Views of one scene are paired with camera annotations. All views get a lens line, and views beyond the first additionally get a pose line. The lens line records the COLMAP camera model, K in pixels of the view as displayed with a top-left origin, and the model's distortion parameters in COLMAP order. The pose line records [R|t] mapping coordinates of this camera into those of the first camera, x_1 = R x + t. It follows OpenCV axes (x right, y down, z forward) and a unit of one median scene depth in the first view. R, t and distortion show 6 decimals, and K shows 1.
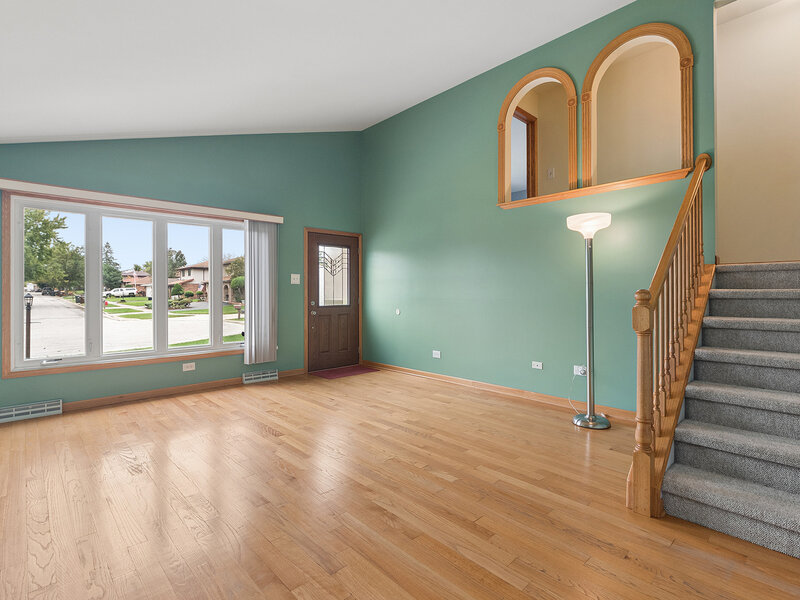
lens RADIAL K [[407.5, 0, 398.7], [0, 407.5, 293.7], [0, 0, 1]] dist [-0.004344, -0.000362]
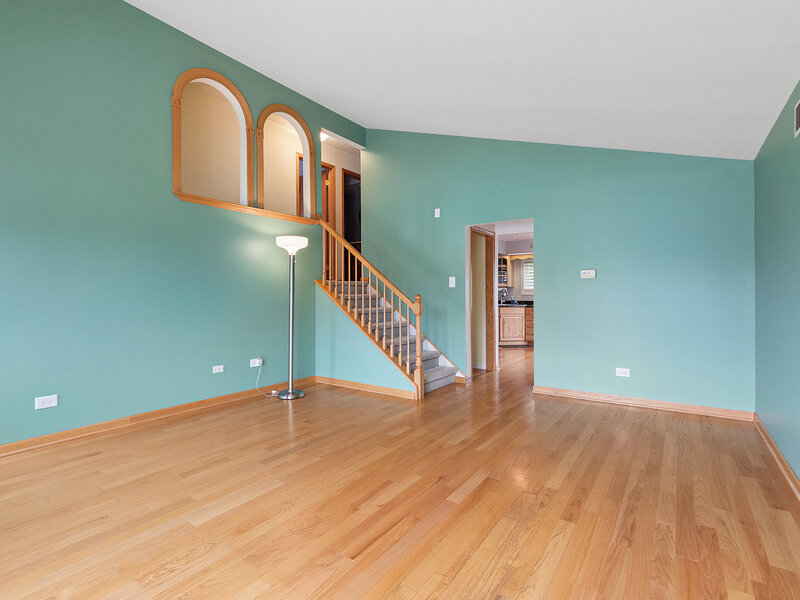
lens RADIAL K [[407.5, 0, 398.6], [0, 407.5, 298.7], [0, 0, 1]] dist [-0.004344, -0.000362]
pose [[-0.223932, -0.004681, 0.974594, -0.907964], [0.004355, 0.999974, 0.005803, -0.000202], [-0.974595, 0.005544, -0.223906, 0.985889]]
